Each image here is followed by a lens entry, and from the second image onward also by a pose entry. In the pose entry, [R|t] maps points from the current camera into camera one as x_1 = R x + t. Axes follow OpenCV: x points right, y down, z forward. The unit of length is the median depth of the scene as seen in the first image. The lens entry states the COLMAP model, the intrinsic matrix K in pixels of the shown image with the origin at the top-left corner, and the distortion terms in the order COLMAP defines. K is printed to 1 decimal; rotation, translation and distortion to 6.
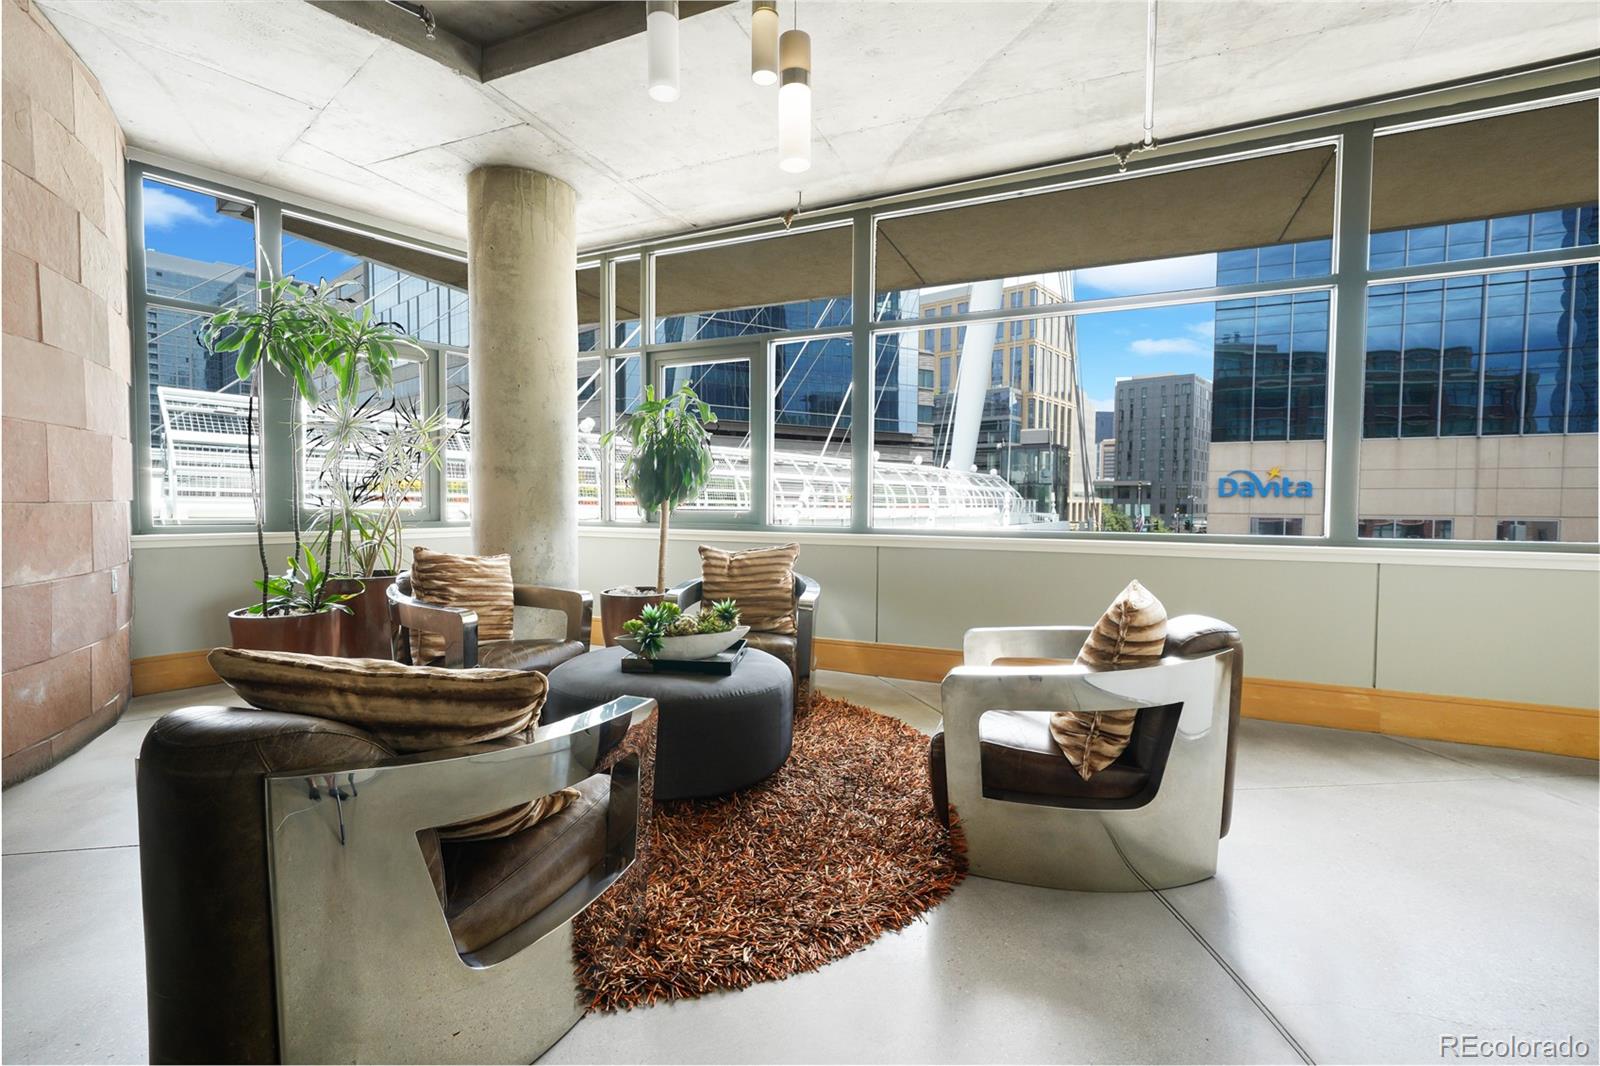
lens RADIAL K [[728.1, 0, 796.1], [0, 728.1, 538.3], [0, 0, 1]] dist [-0.000461, 0.000000]
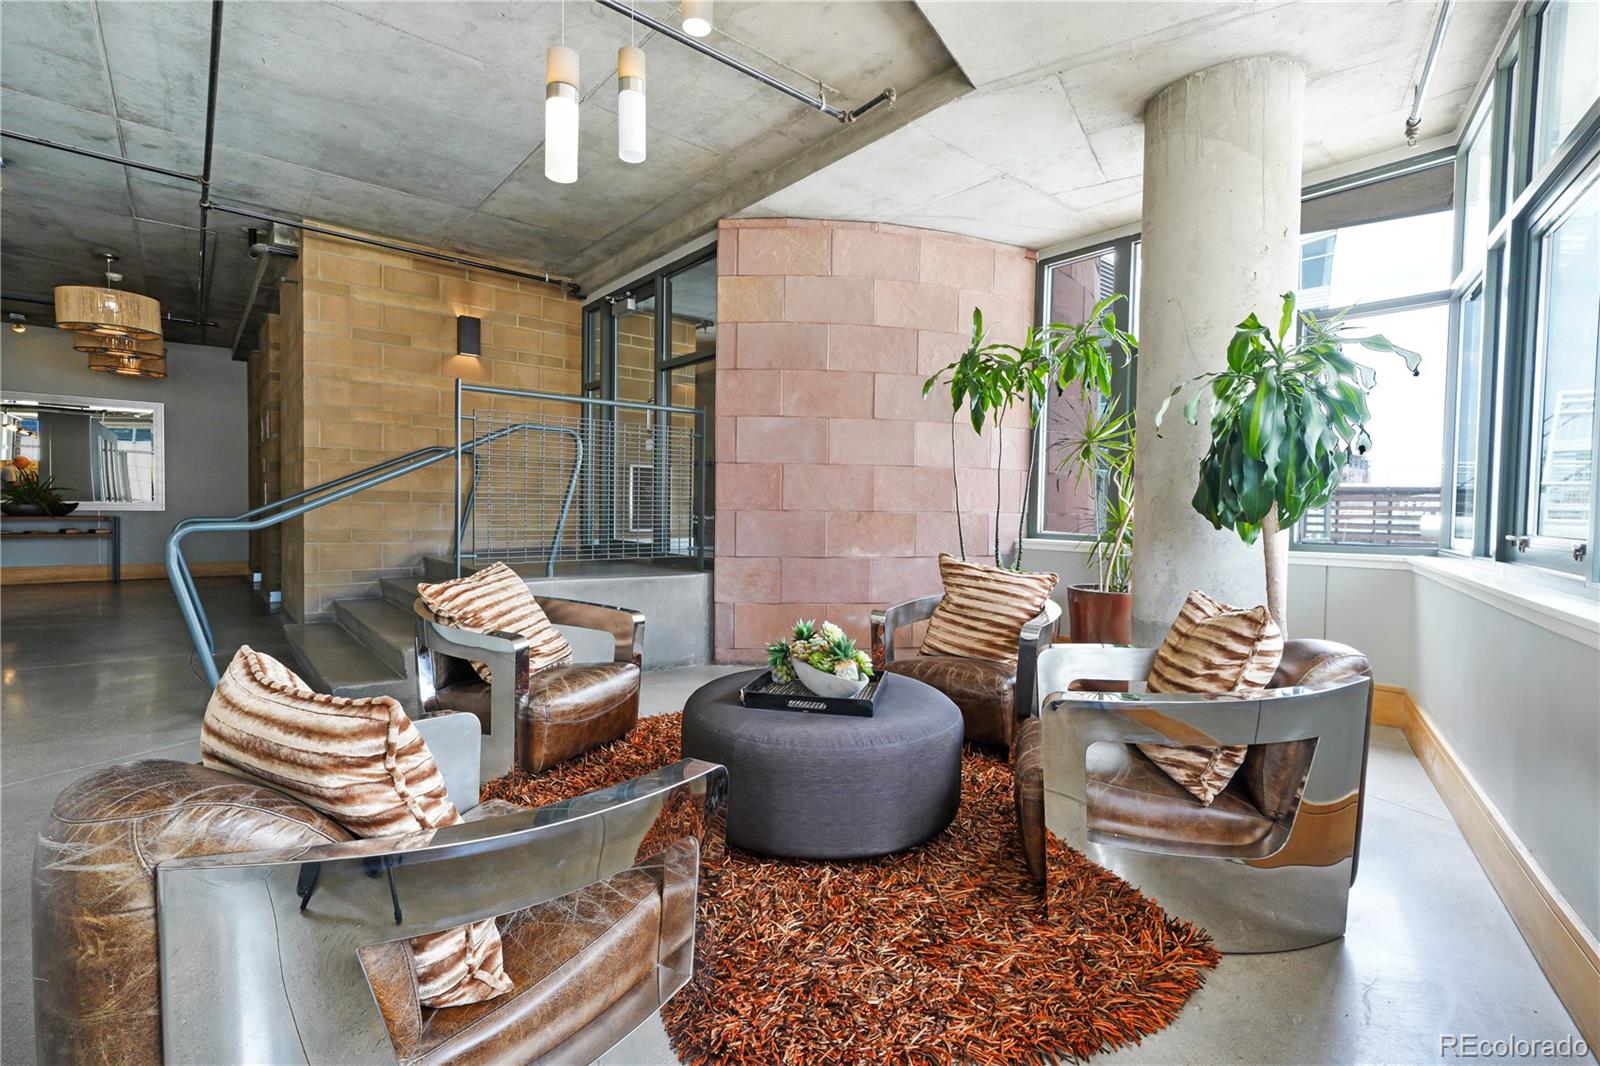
lens RADIAL K [[728.1, 0, 801.4], [0, 728.1, 532.8], [0, 0, 1]] dist [-0.000461, 0.000000]
pose [[-0.174595, 0.028958, -0.984214, 0.657567], [-0.060403, 0.997370, 0.040060, -0.055956], [0.982786, 0.066444, -0.172387, 1.082595]]
